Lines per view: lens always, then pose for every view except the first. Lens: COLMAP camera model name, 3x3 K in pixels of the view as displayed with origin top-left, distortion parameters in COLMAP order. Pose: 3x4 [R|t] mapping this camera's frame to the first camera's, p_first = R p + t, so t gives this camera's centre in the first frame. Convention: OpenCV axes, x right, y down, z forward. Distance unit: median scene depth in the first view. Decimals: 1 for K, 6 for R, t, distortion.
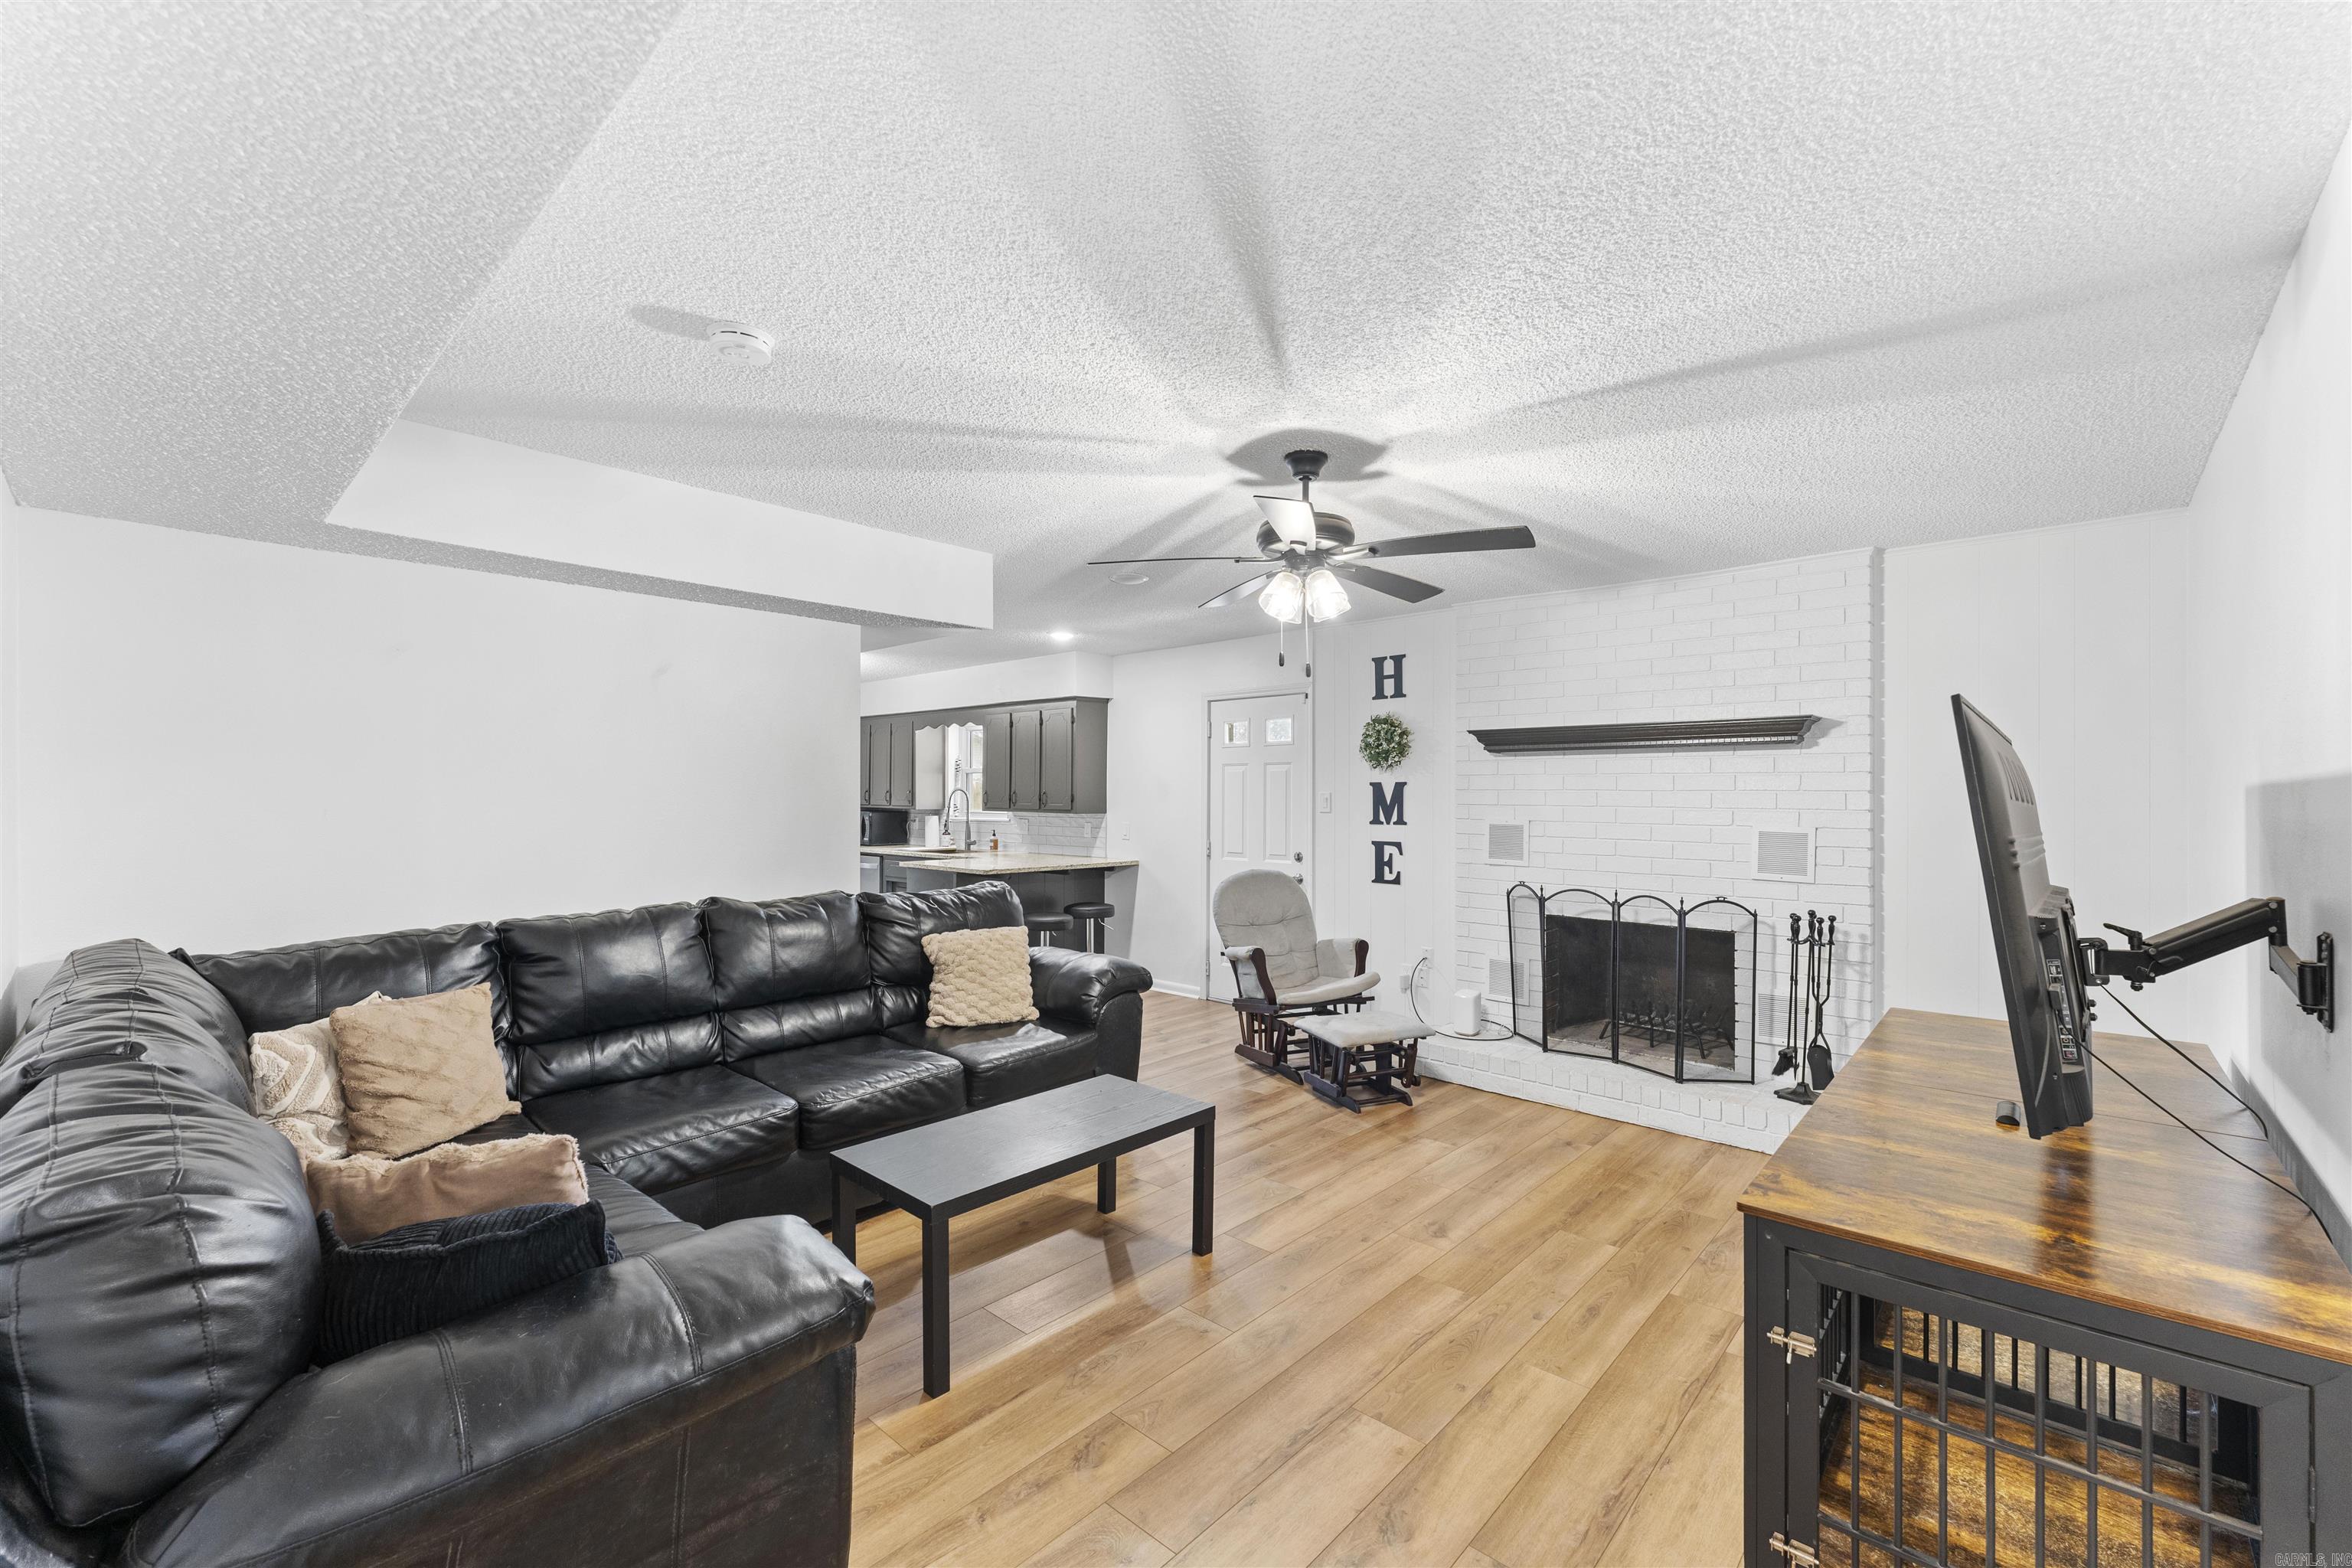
lens RADIAL K [[961.0, 0, 1183.6], [0, 961.0, 784.0], [0, 0, 1]] dist [-0.002678, -0.000290]
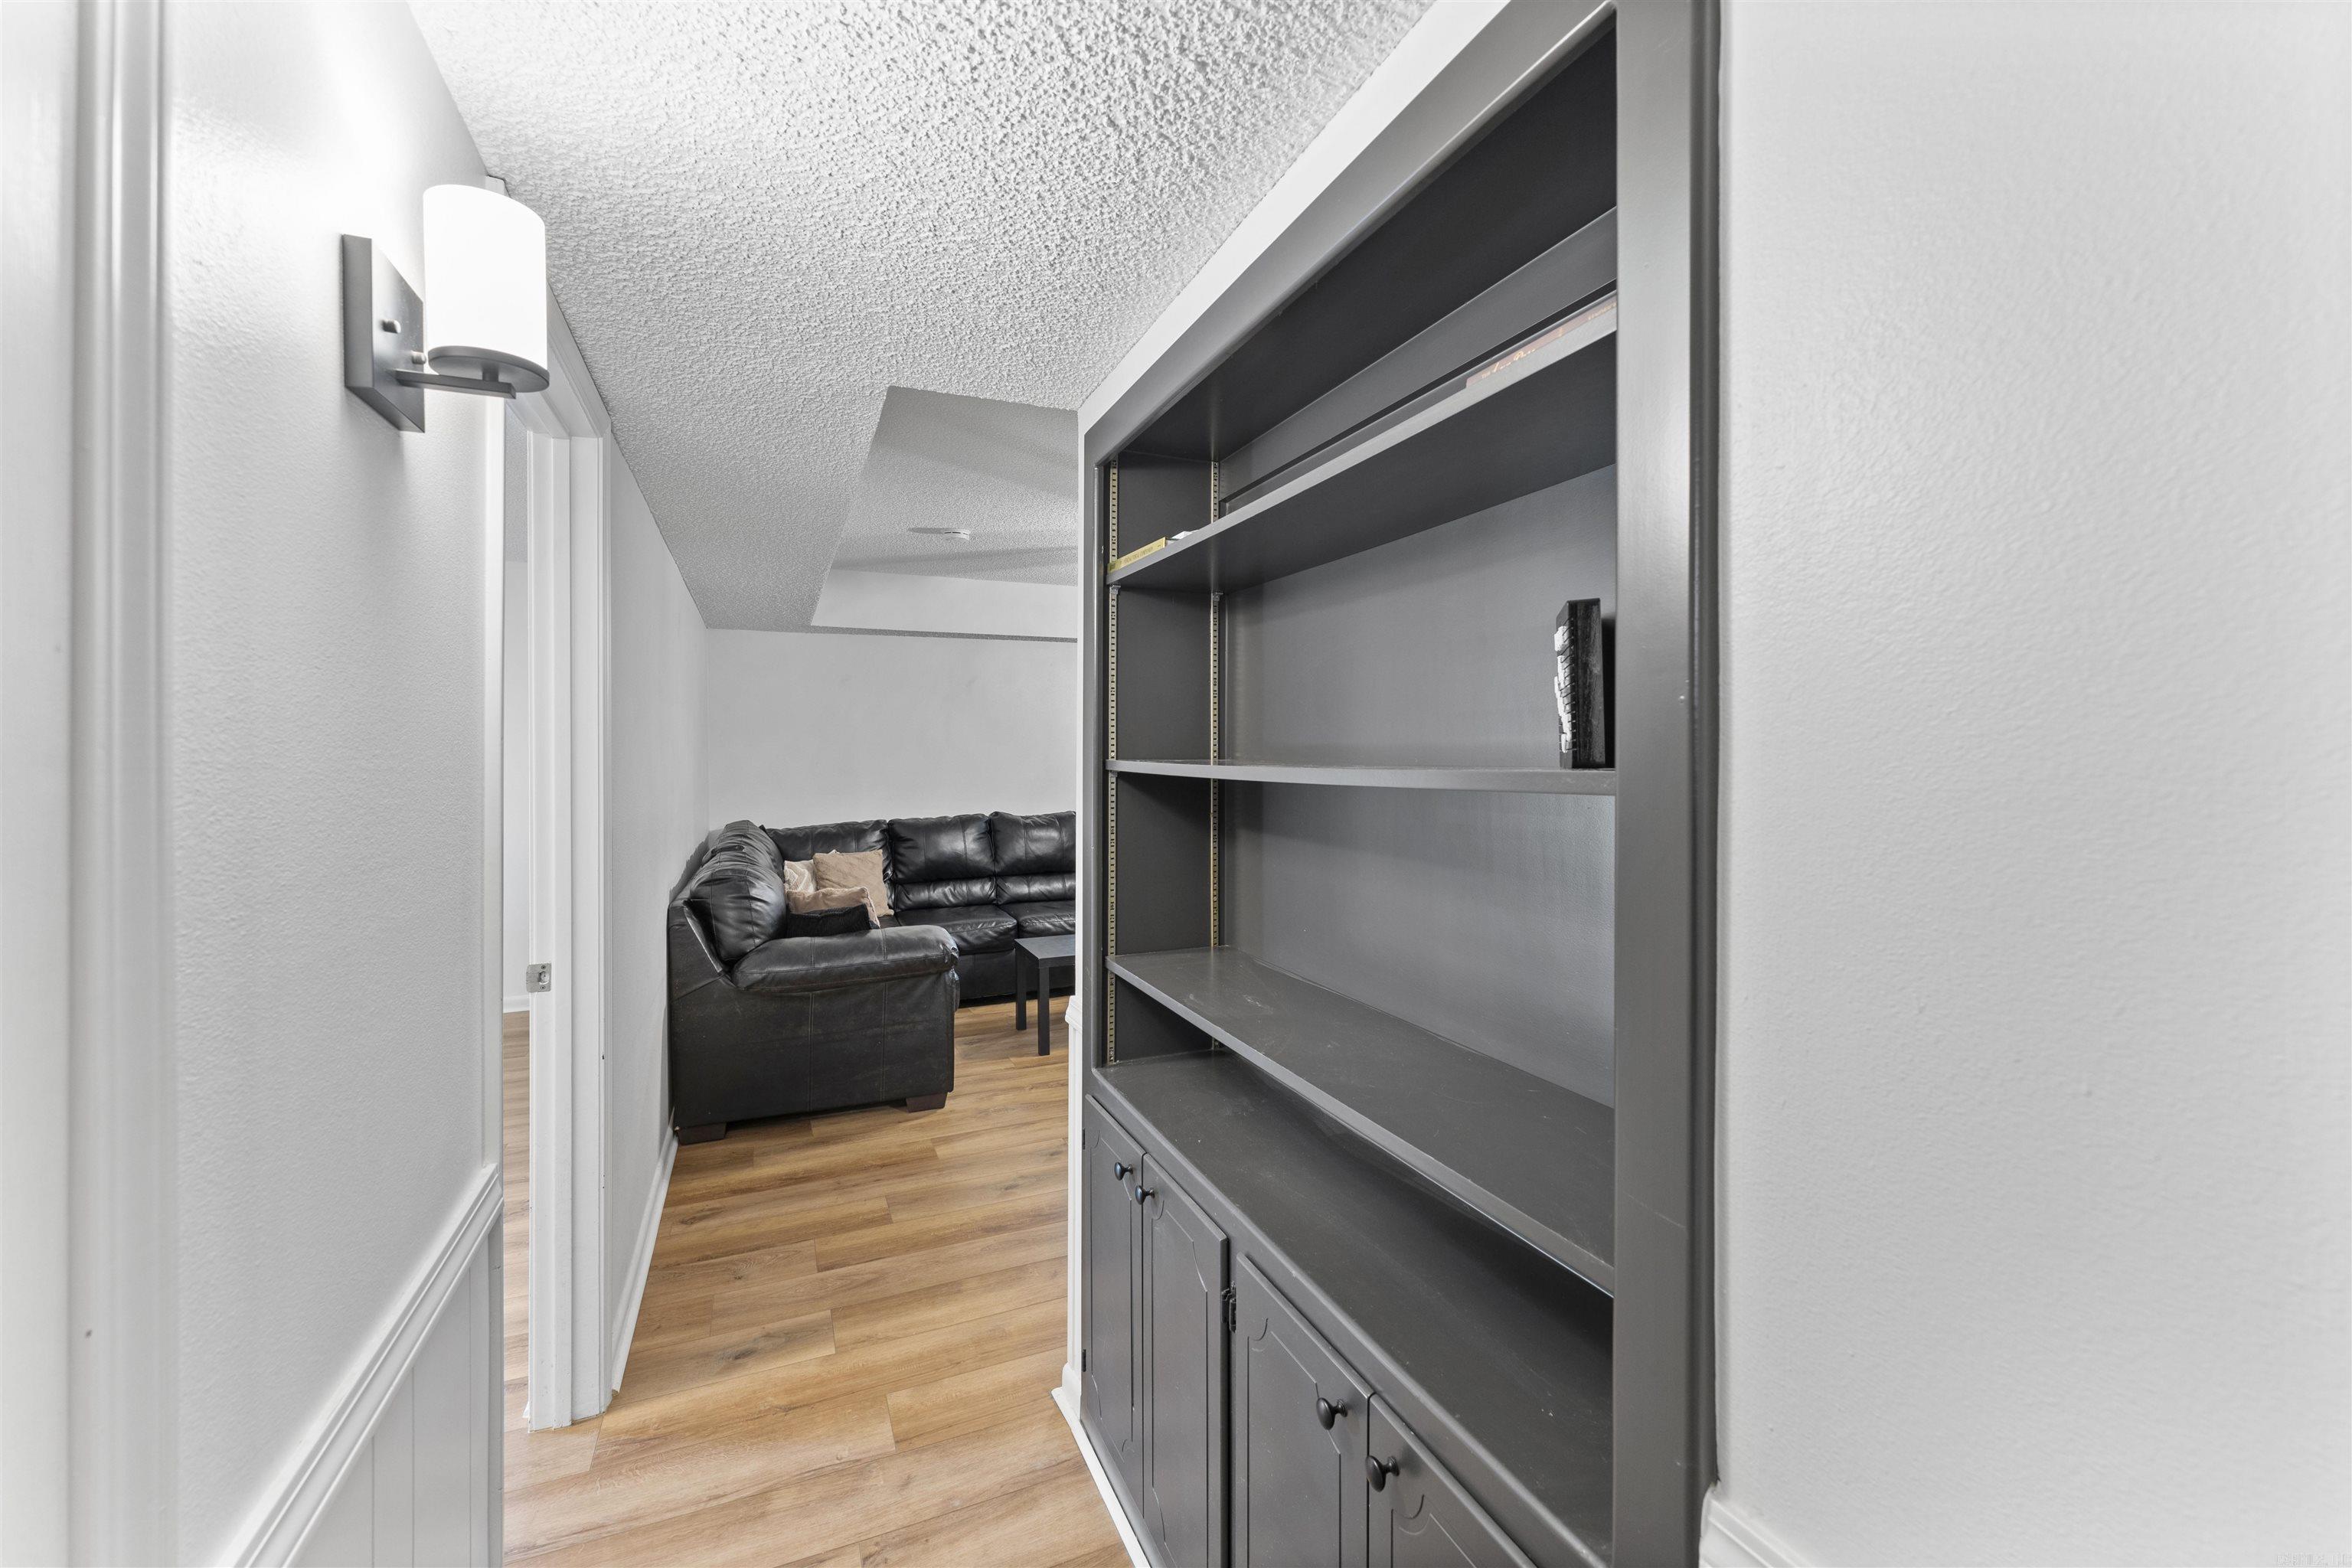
lens RADIAL K [[949.3, 0, 1176.5], [0, 949.3, 747.5], [0, 0, 1]] dist [-0.001988, -0.000262]
pose [[0.912902, -0.005279, -0.408144, 0.431962], [0.010105, 0.999902, 0.009670, -0.009314], [0.408053, -0.012952, 0.912867, -0.363152]]
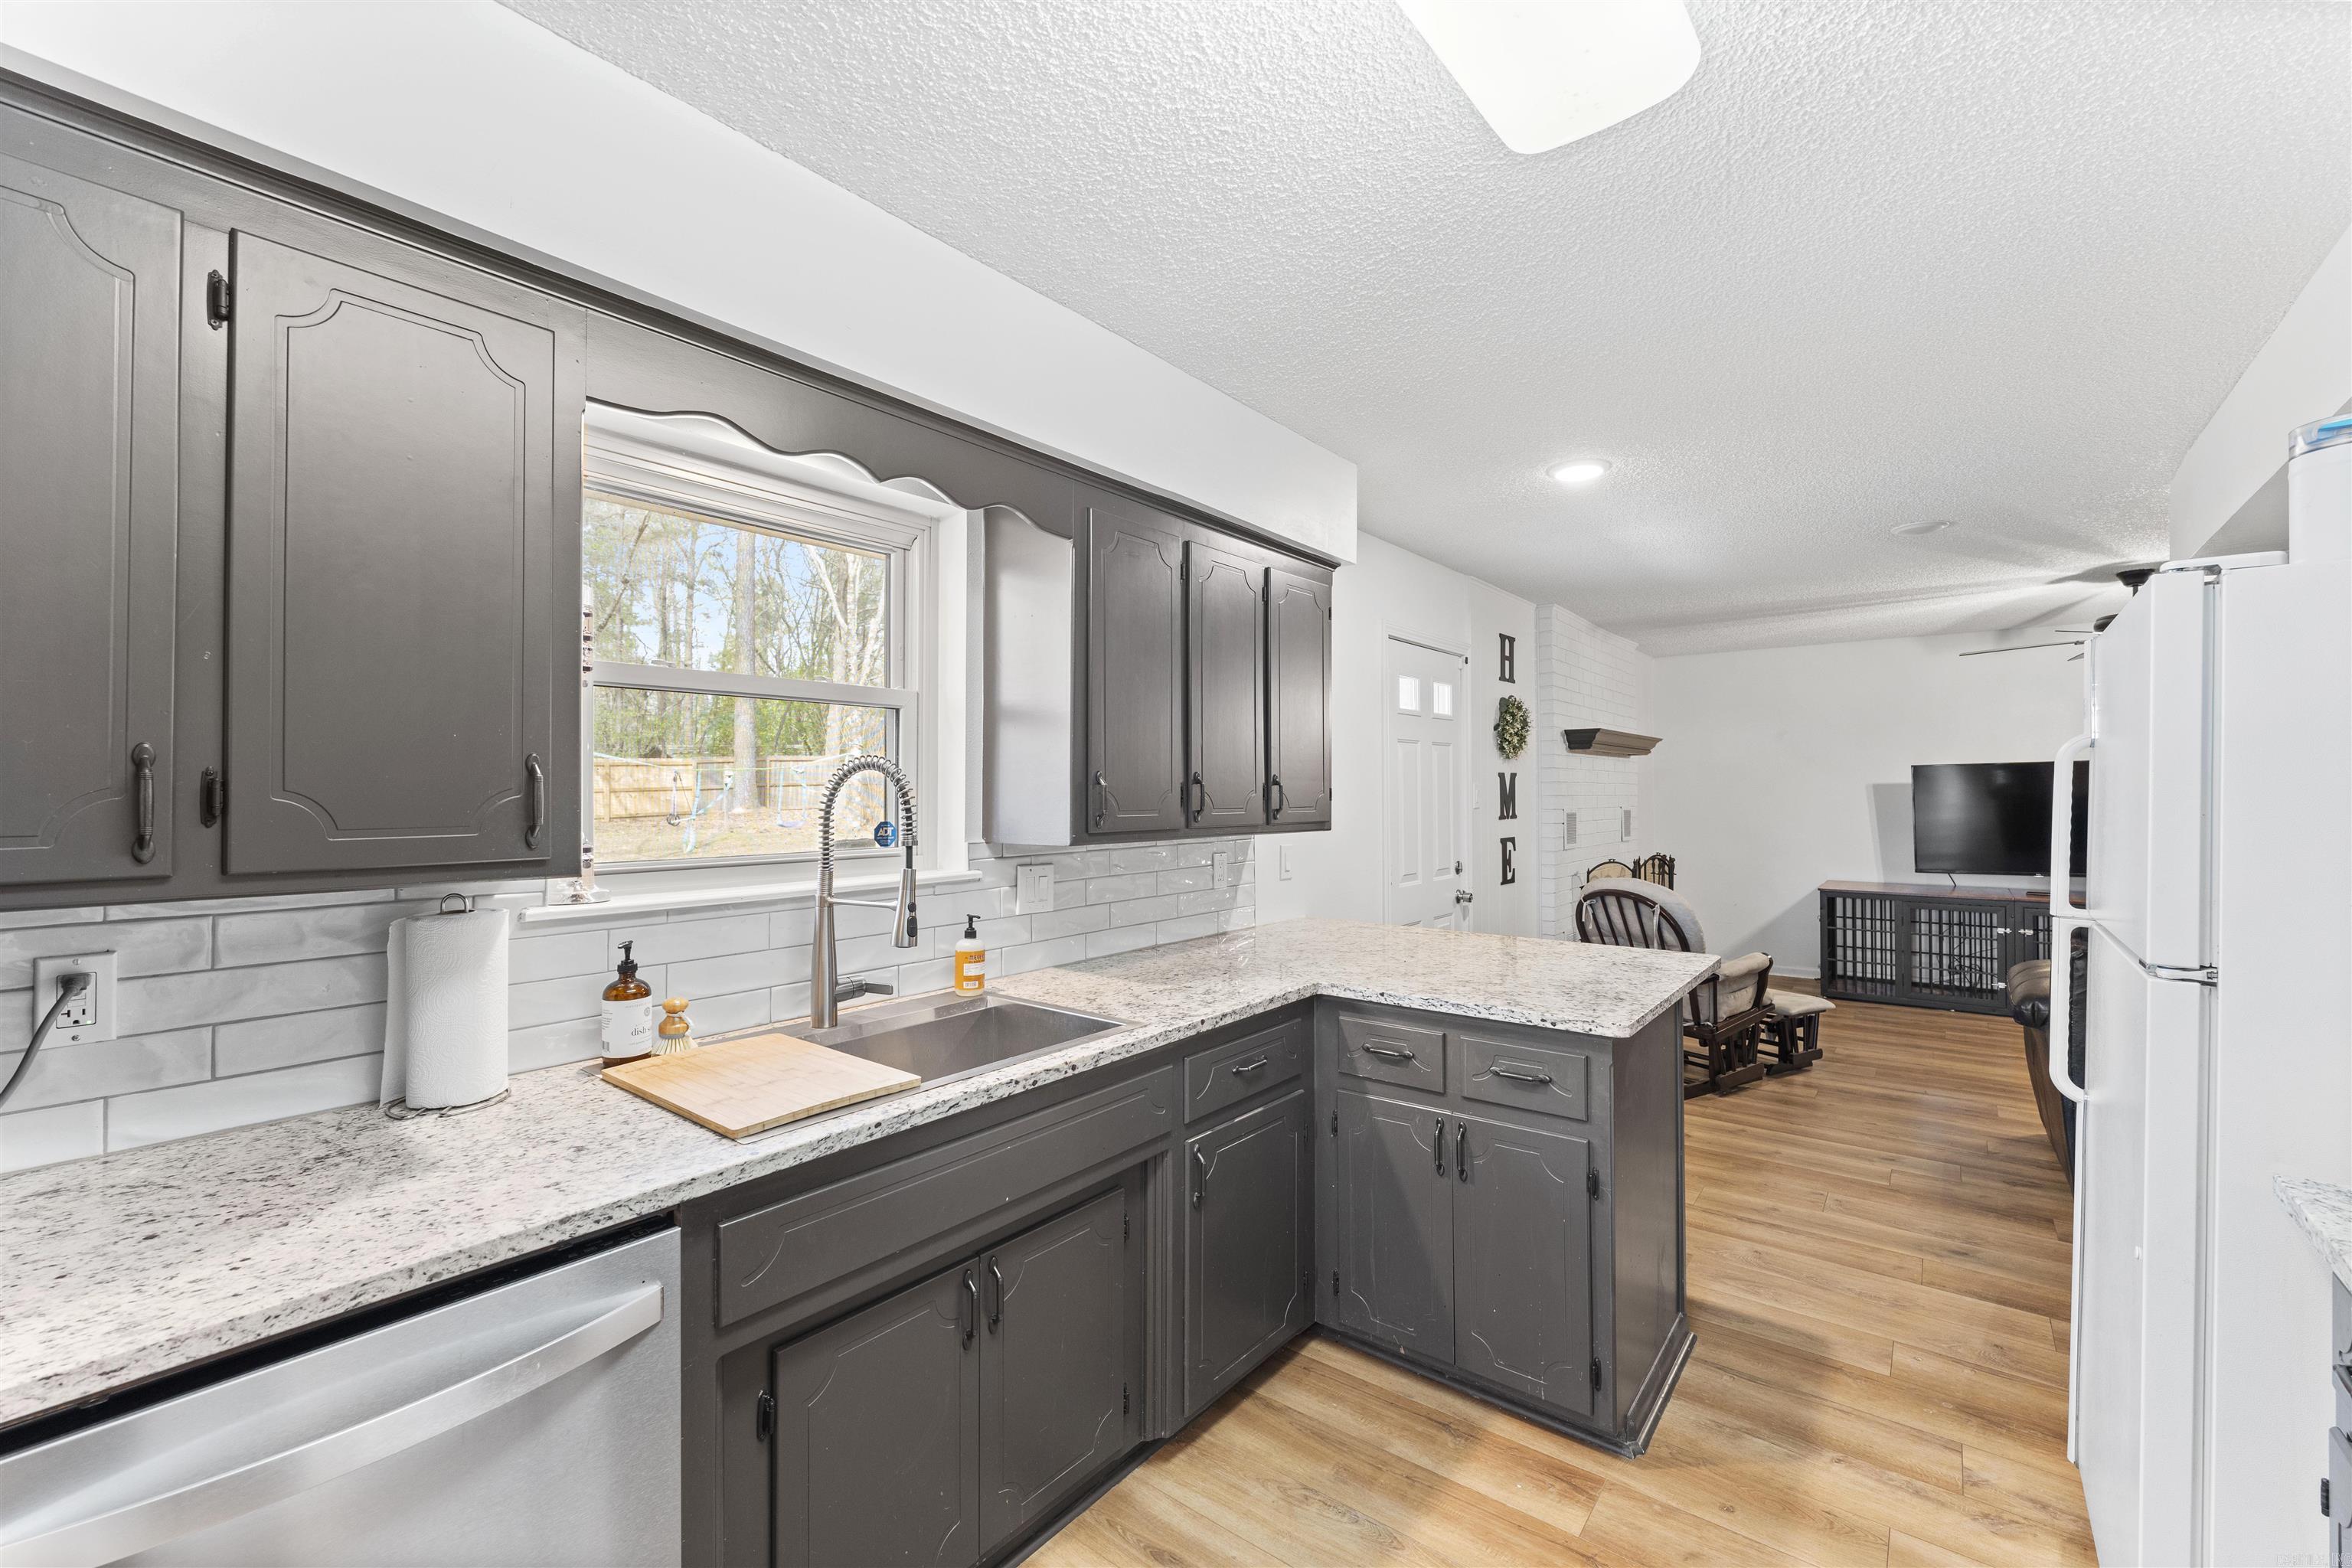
lens RADIAL K [[961.0, 0, 1183.6], [0, 961.0, 784.0], [0, 0, 1]] dist [-0.002678, -0.000290]
pose [[-0.070810, 0.004200, 0.997481, -0.928796], [-0.008285, 0.999954, -0.004799, 0.021475], [-0.997455, -0.008604, -0.070772, 1.879385]]
